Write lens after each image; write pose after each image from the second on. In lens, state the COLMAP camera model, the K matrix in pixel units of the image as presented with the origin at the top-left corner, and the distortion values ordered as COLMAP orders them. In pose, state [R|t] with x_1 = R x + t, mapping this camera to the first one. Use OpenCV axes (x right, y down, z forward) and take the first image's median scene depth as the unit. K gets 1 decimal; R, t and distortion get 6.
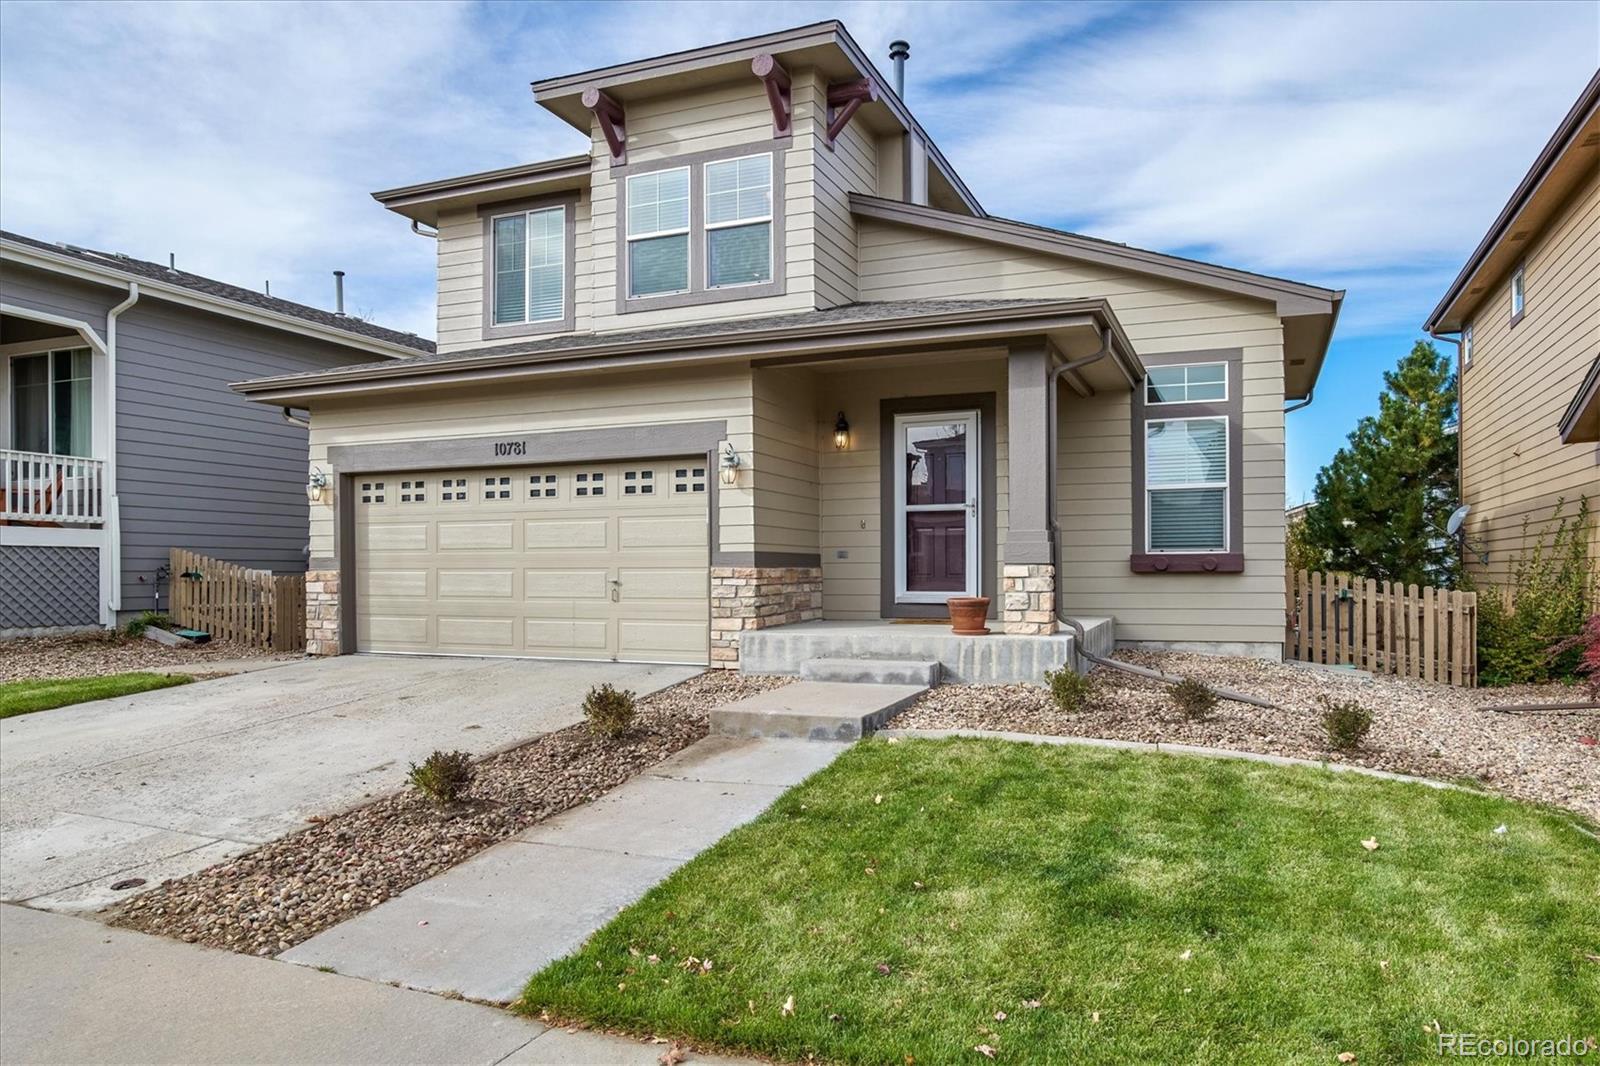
lens RADIAL K [[936.0, 0, 819.8], [0, 936.0, 516.5], [0, 0, 1]] dist [-0.045470, 0.038165]
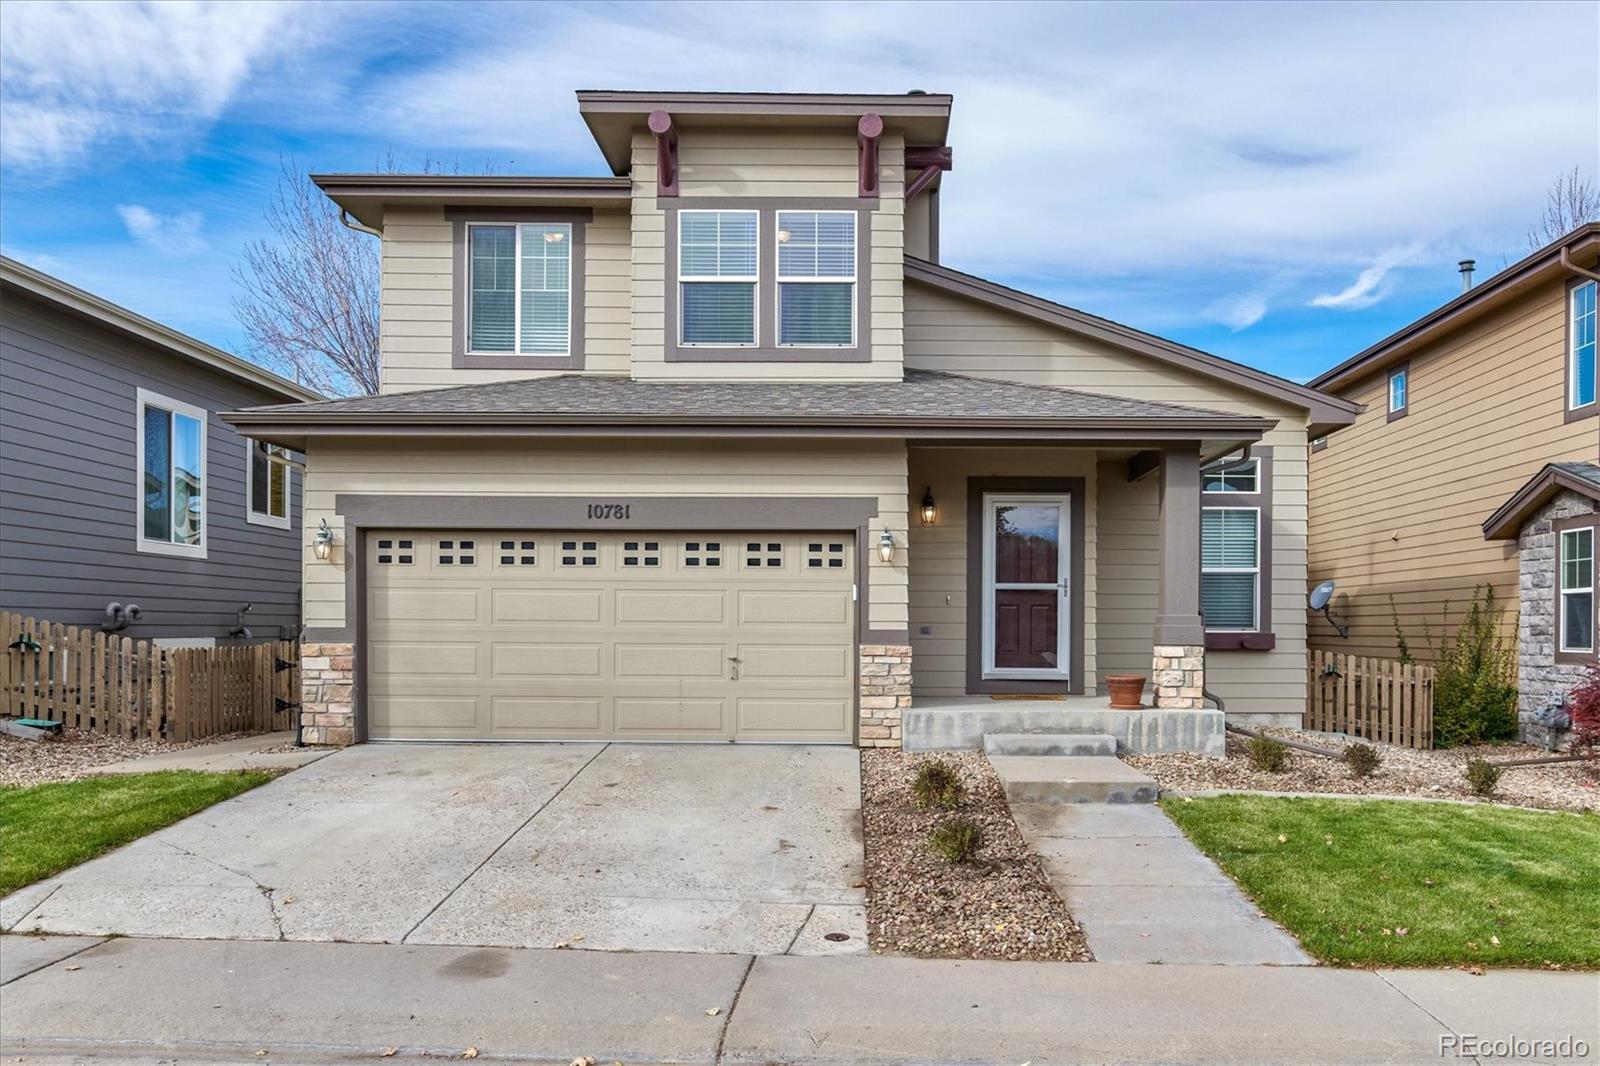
lens RADIAL K [[1194.2, 0, 800.1], [0, 1194.2, 556.1], [0, 0, 1]] dist [-0.021748, 0.002454]
pose [[0.947663, 0.027986, 0.318044, -0.518328], [-0.027201, 0.999606, -0.006908, -0.026280], [-0.318112, -0.002105, 0.948051, -0.160368]]
